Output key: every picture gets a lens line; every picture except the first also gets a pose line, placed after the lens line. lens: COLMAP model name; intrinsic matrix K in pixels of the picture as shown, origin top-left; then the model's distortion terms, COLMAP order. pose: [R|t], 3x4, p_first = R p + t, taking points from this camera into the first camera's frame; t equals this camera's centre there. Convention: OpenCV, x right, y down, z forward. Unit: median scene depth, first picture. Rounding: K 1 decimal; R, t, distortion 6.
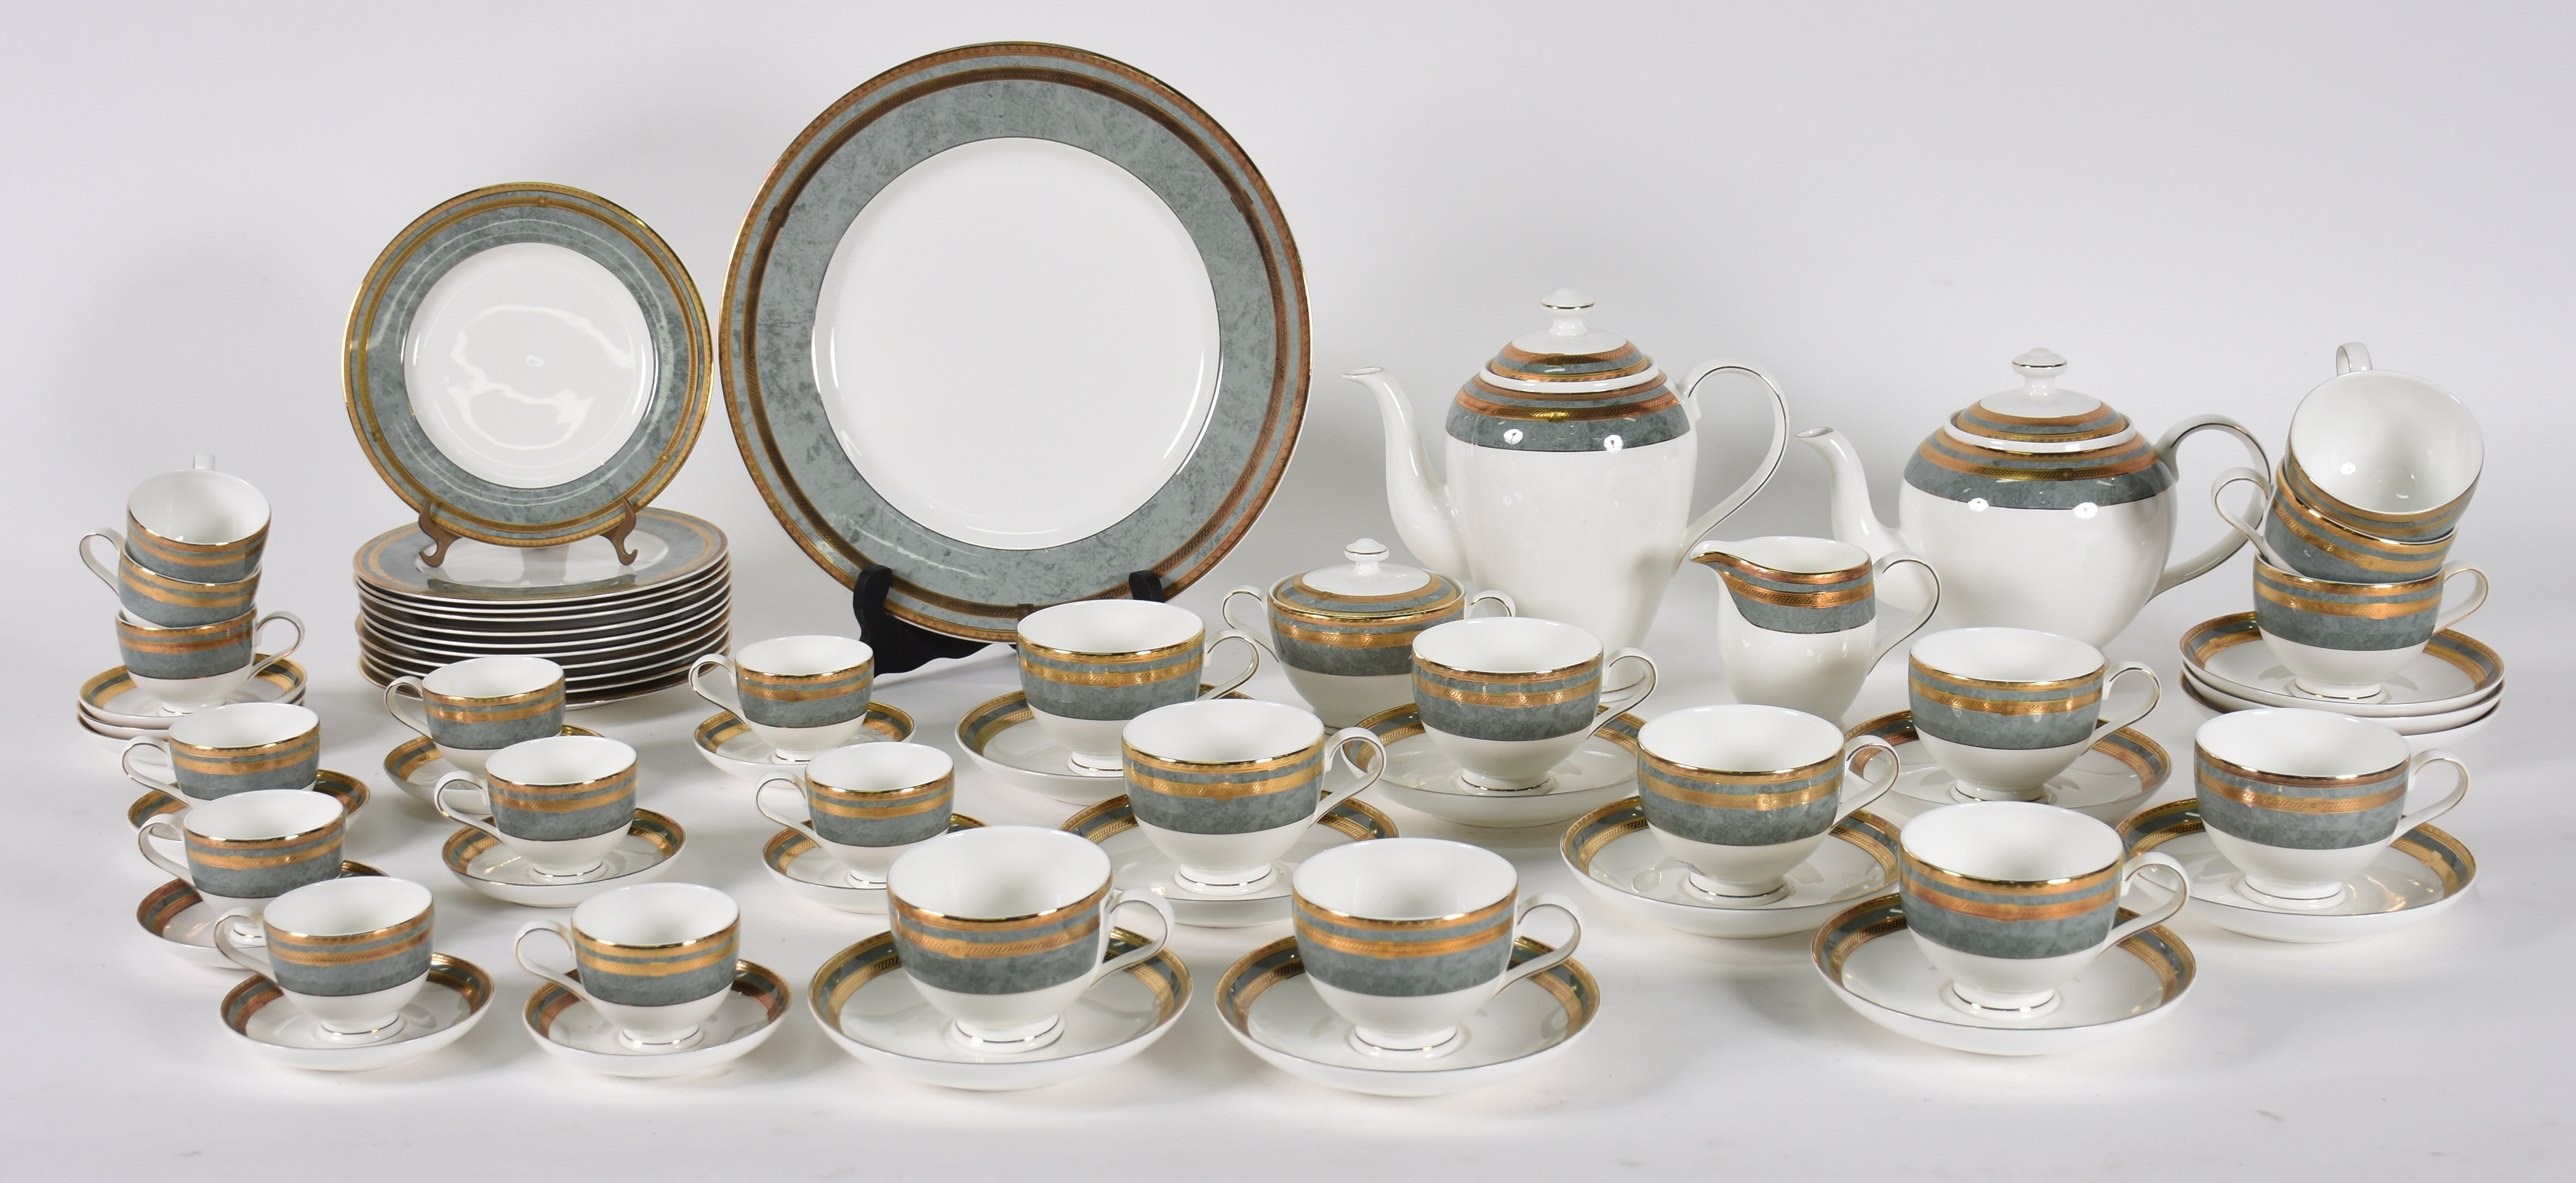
lens RADIAL K [[3653.6, 0, 1308.5], [0, 3653.6, 581.3], [0, 0, 1]] dist [0.081980, 0.000000]
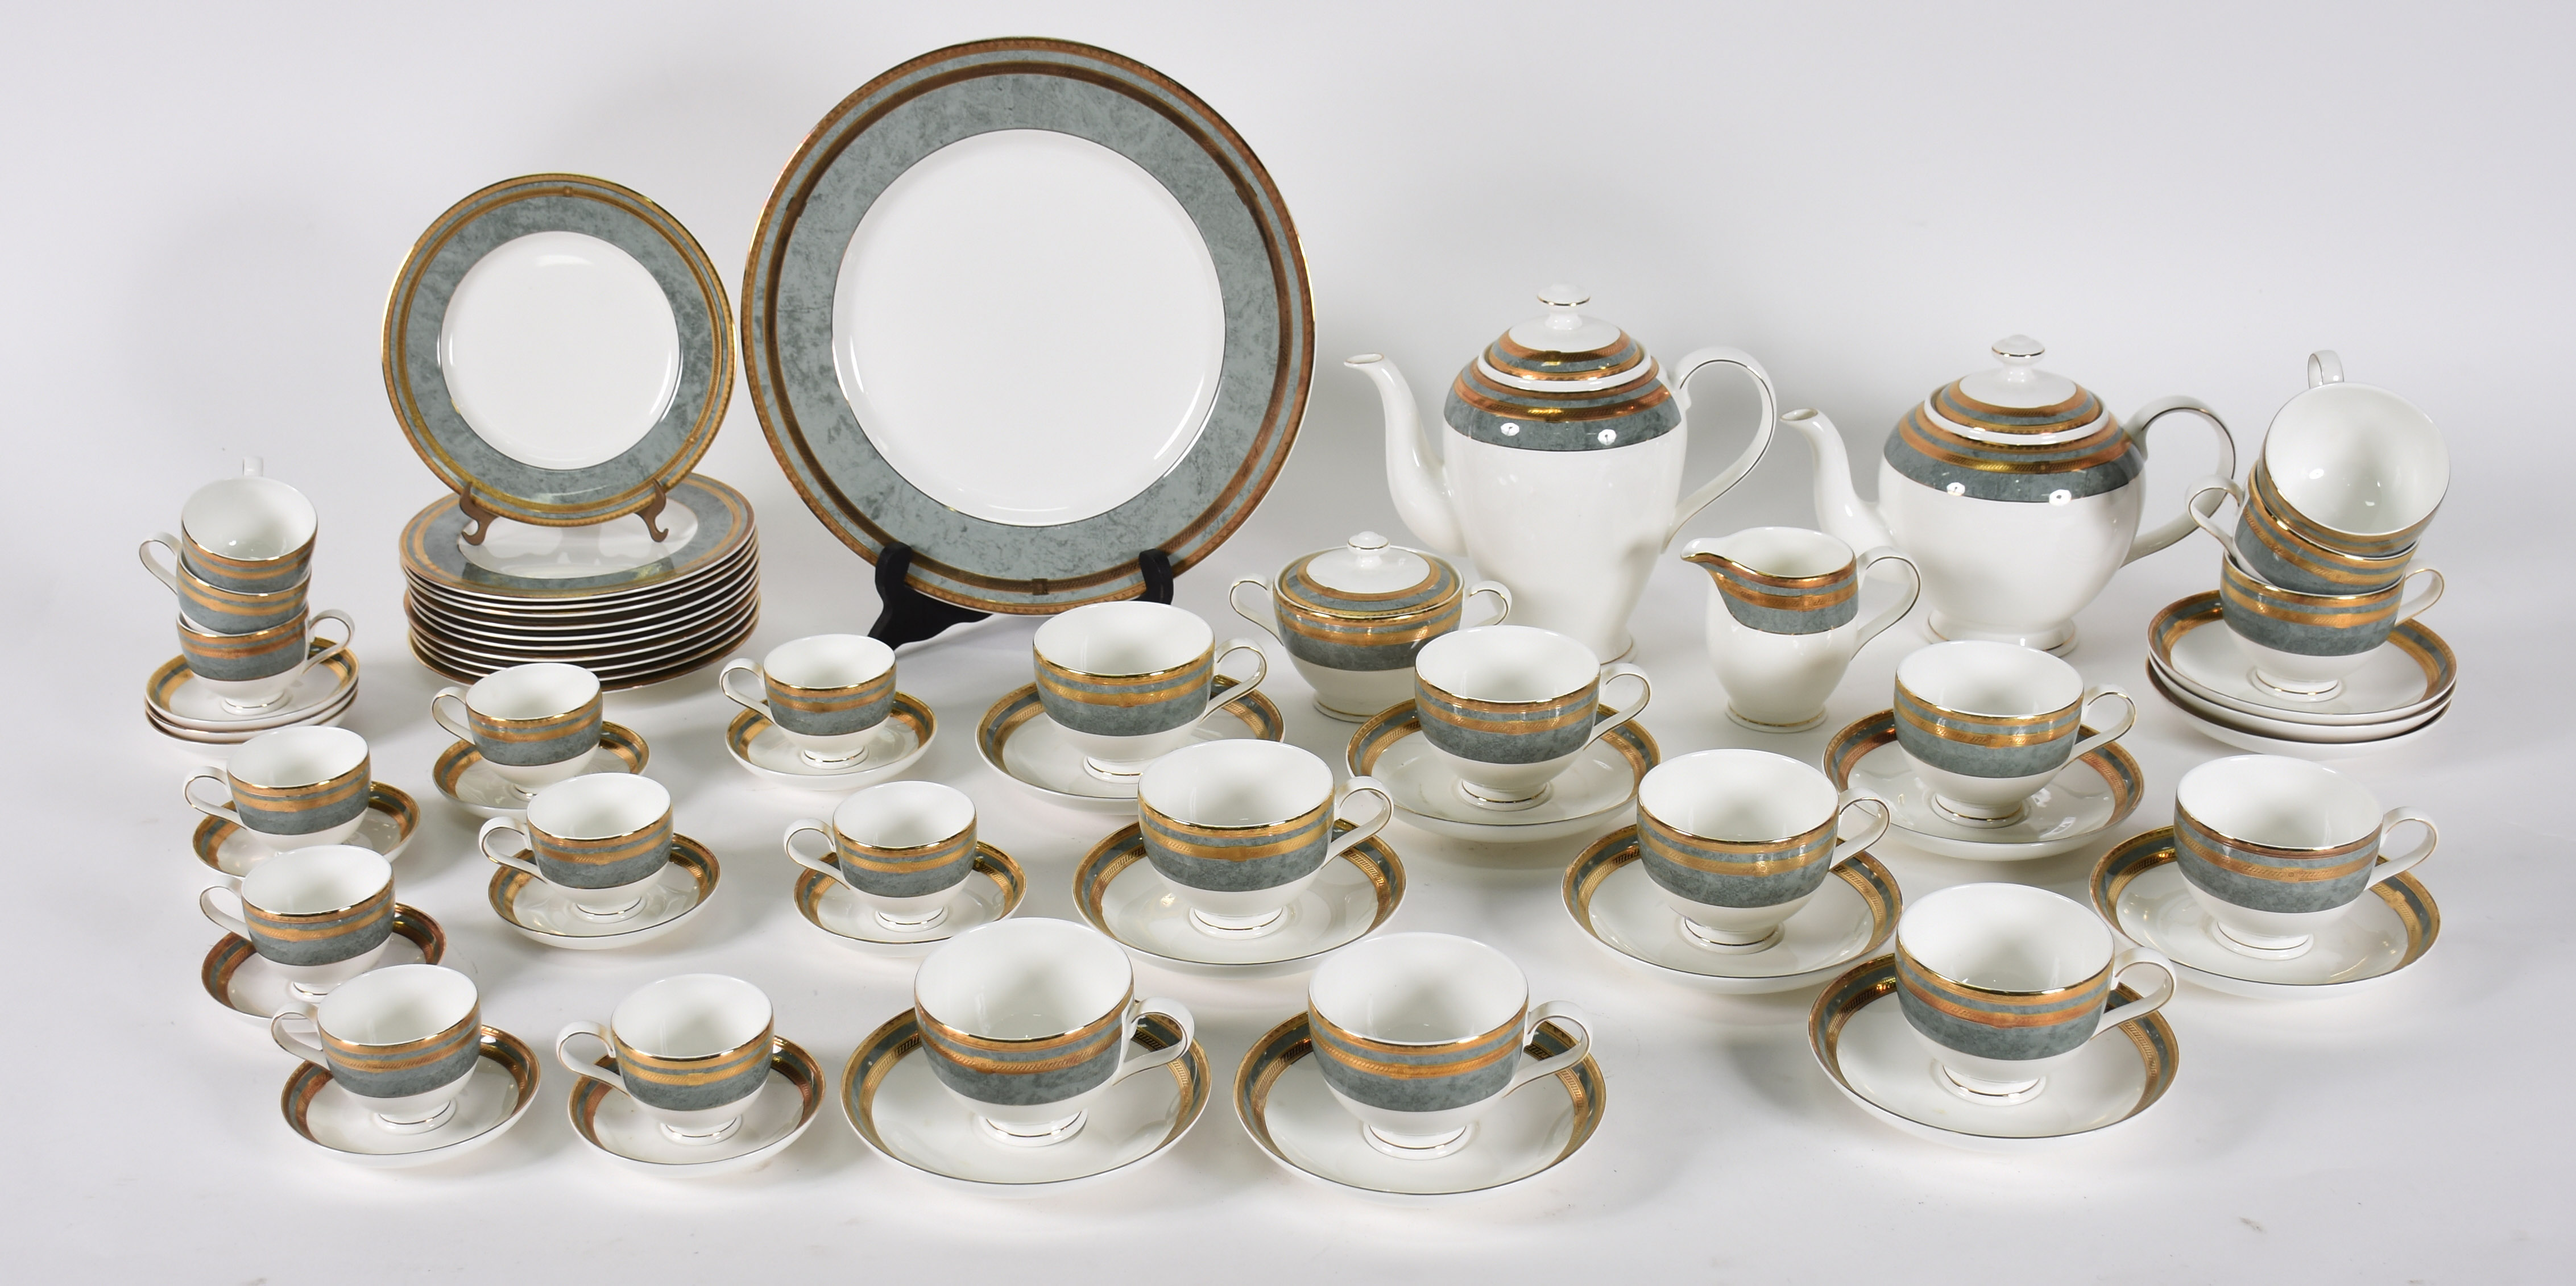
lens RADIAL K [[3258.2, 0, 1267.0], [0, 3258.2, 642.9], [0, 0, 1]] dist [0.007503, 0.000000]
pose [[0.999989, -0.002552, -0.004043, -0.009245], [0.003065, 0.991202, 0.132319, -0.103000], [0.003670, -0.132330, 0.991199, 0.079201]]
